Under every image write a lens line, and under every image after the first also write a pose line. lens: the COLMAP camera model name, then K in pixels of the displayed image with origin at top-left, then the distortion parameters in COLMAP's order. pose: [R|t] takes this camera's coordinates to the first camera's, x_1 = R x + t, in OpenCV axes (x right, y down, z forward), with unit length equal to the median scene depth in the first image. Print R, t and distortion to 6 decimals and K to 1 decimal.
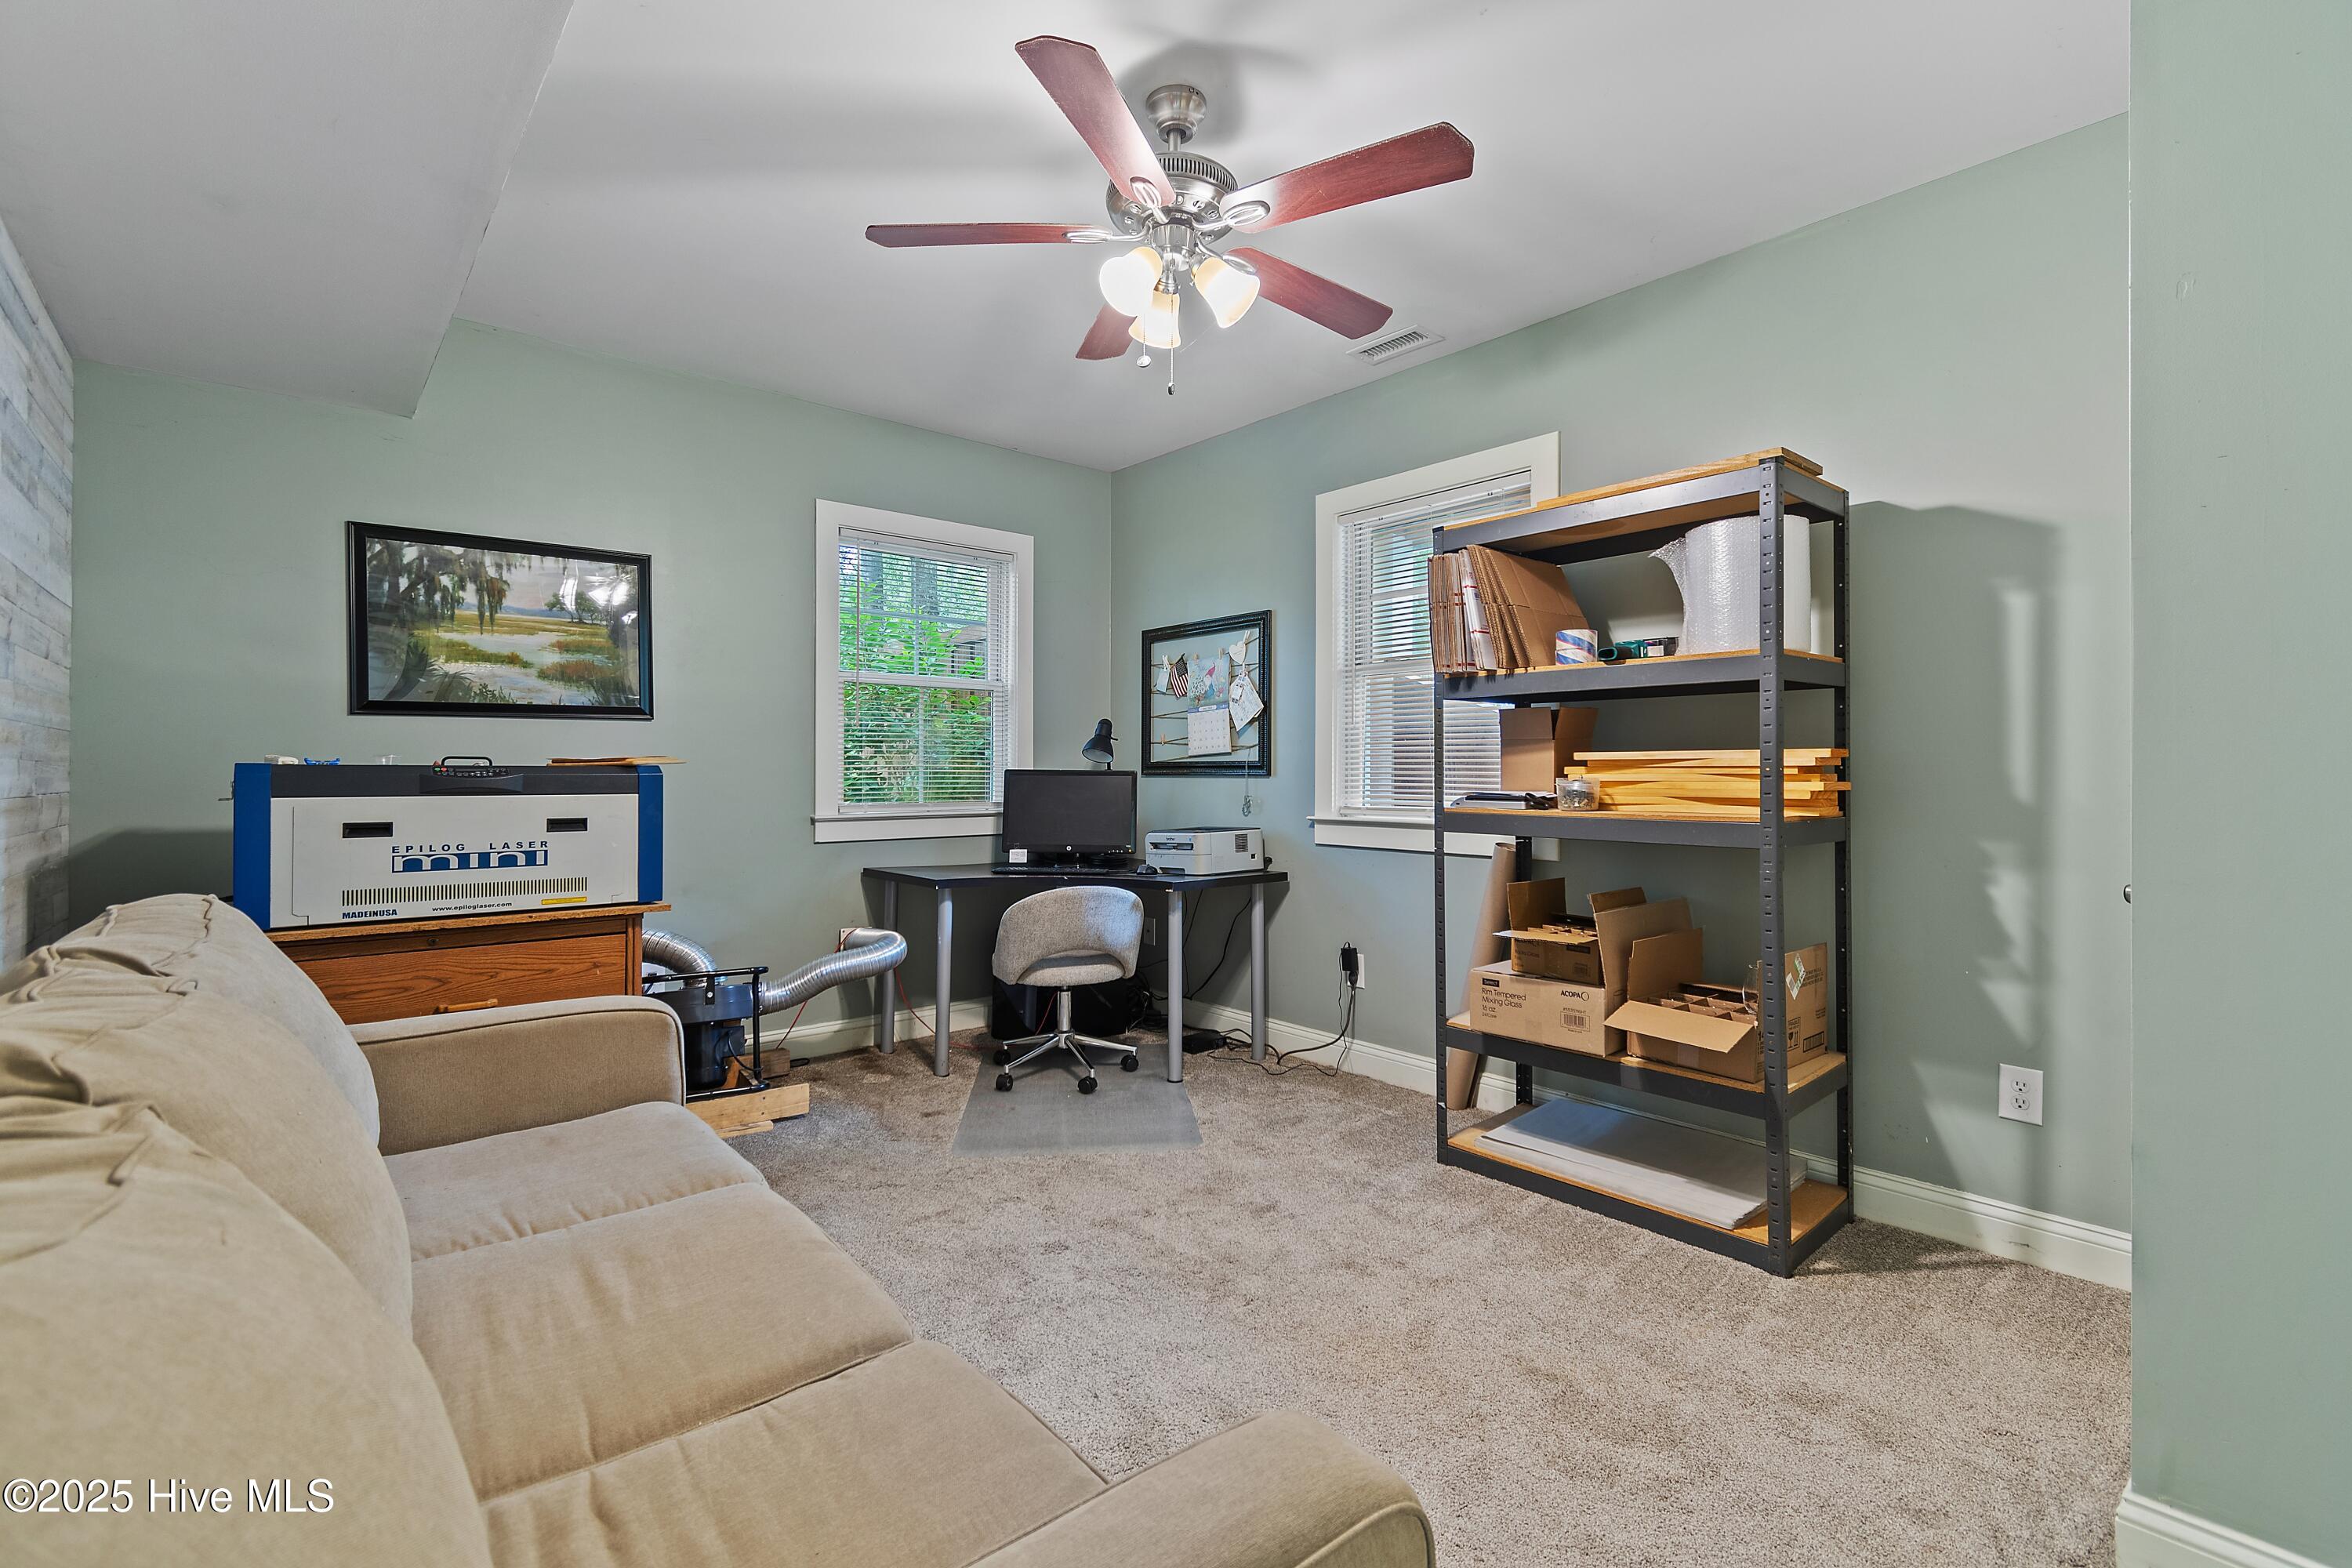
lens RADIAL K [[1033.0, 0, 1180.7], [0, 1033.0, 778.4], [0, 0, 1]] dist [0.004665, -0.001372]
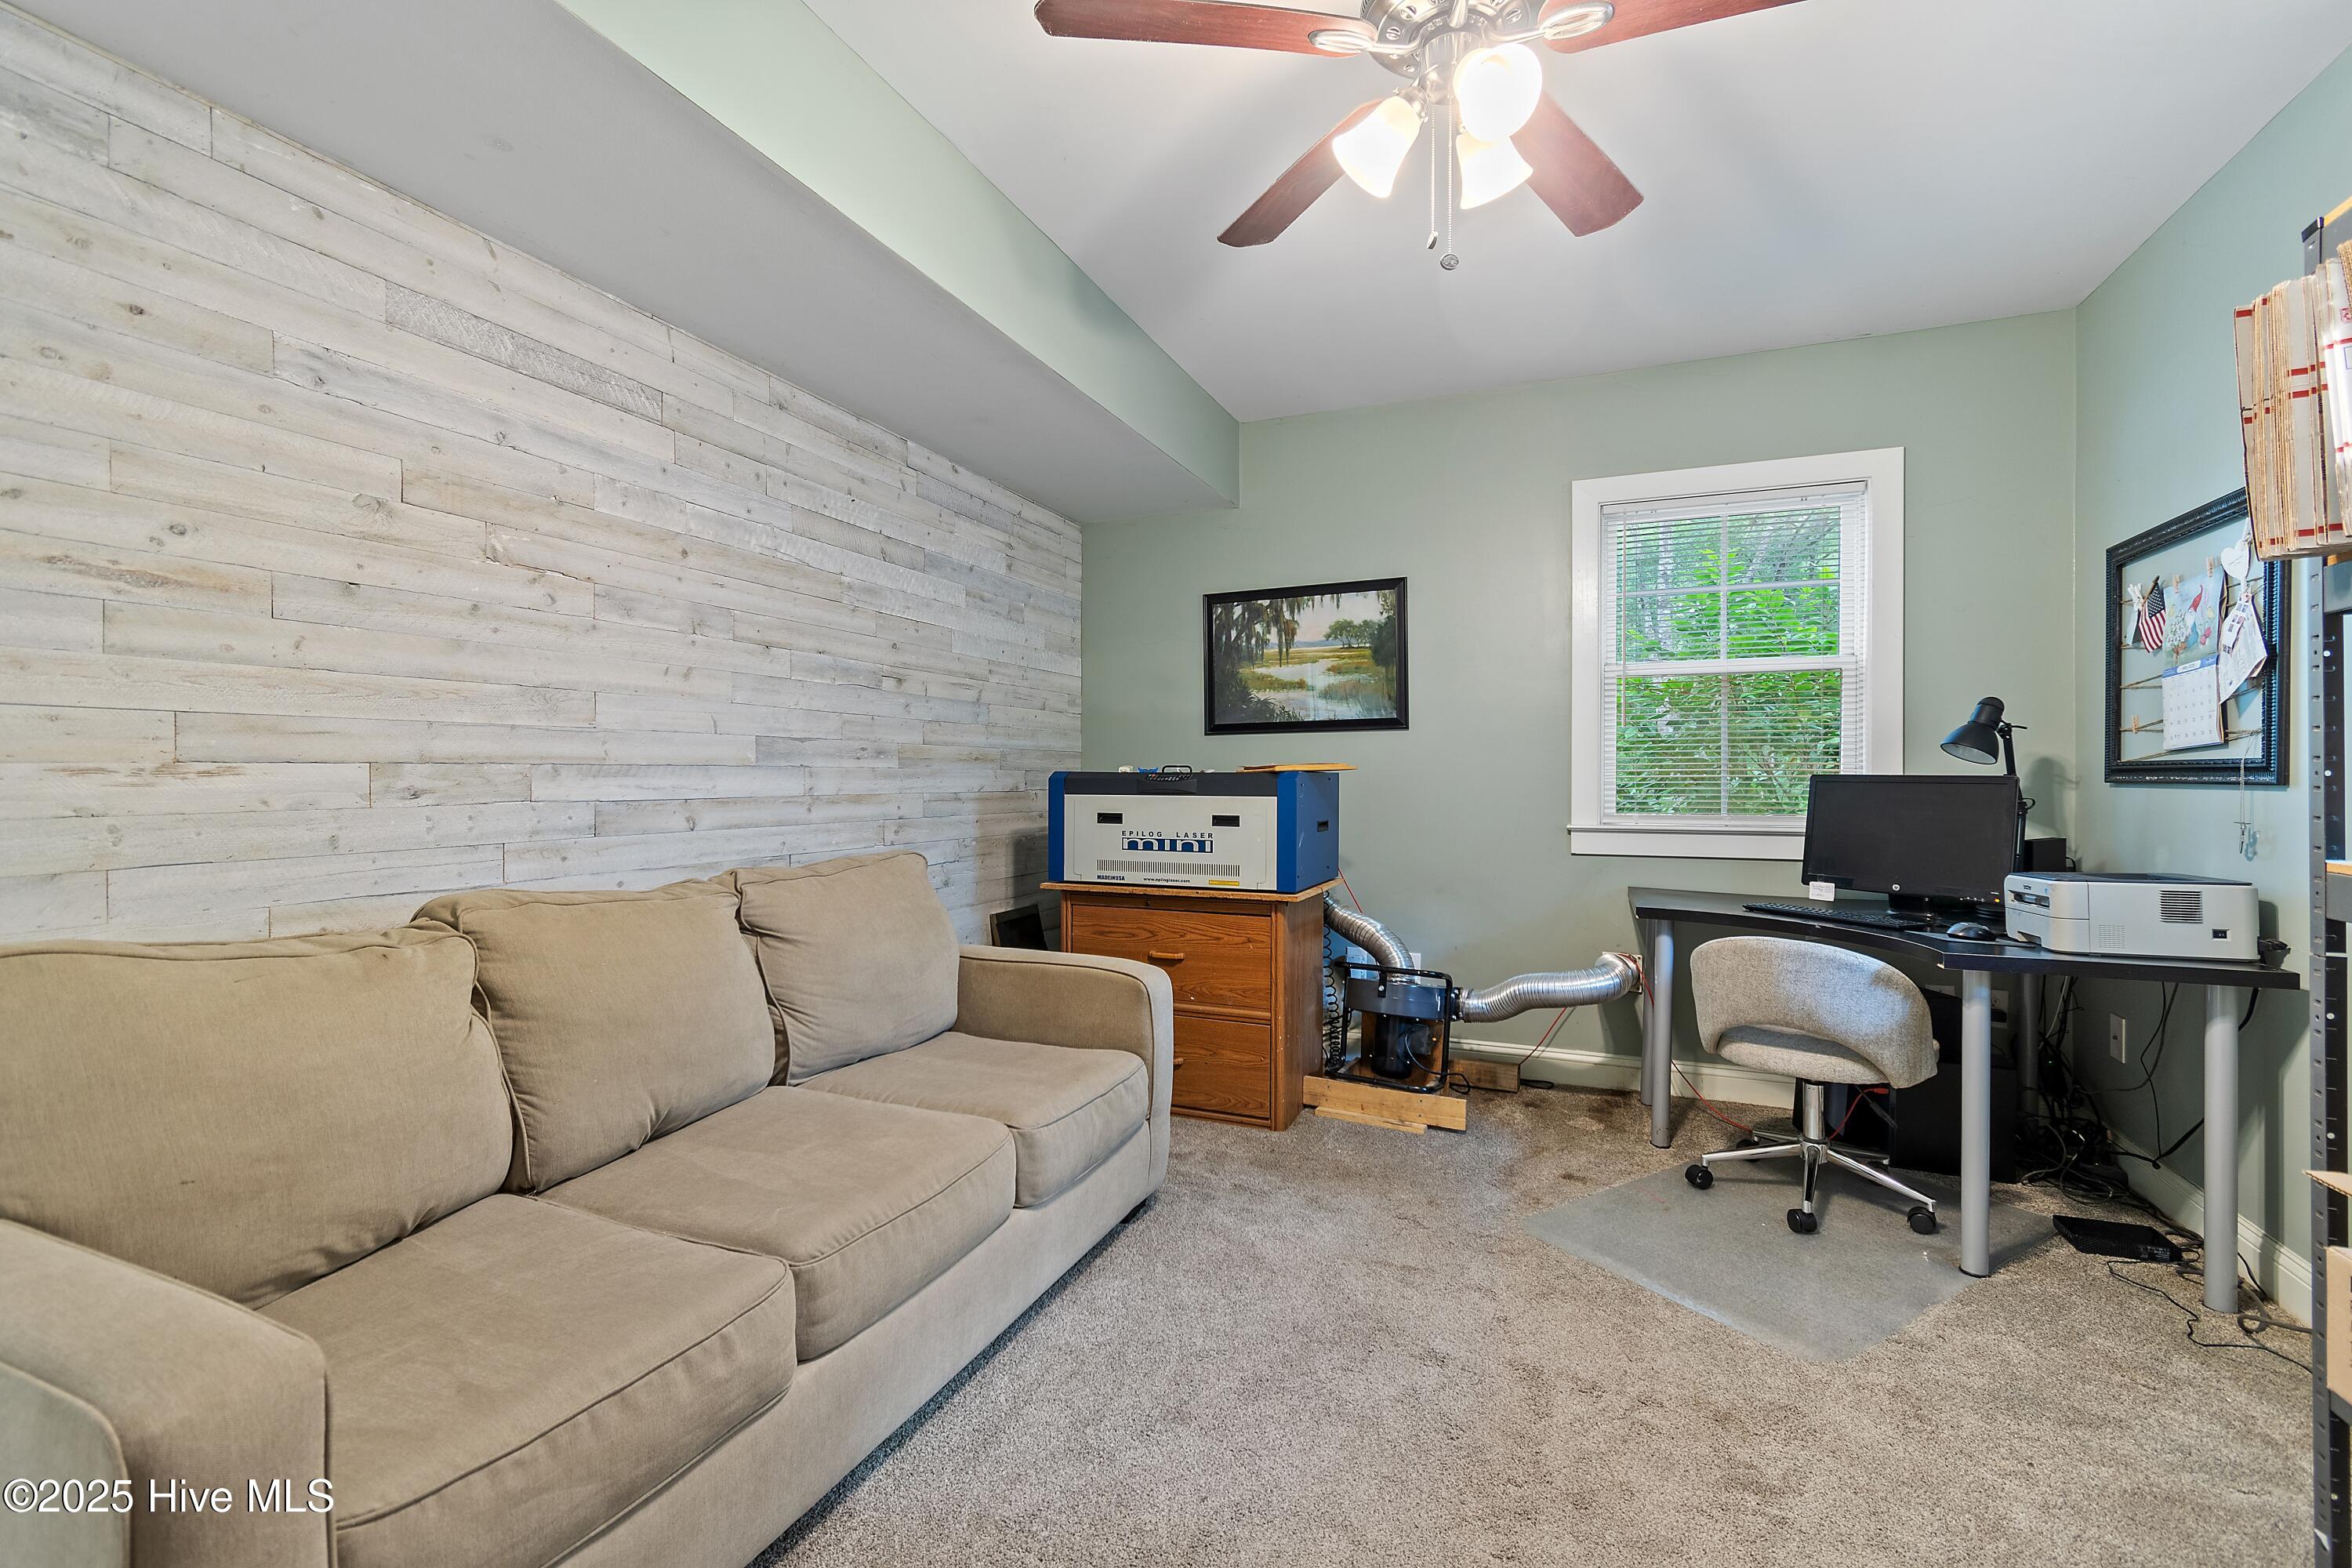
lens RADIAL K [[1033.0, 0, 1180.7], [0, 1033.0, 778.4], [0, 0, 1]] dist [0.004665, -0.001372]
pose [[0.452784, 0.003729, -0.891613, 0.378073], [-0.005284, 0.999985, 0.001499, -0.005539], [0.891605, 0.004032, 0.452797, 0.324510]]
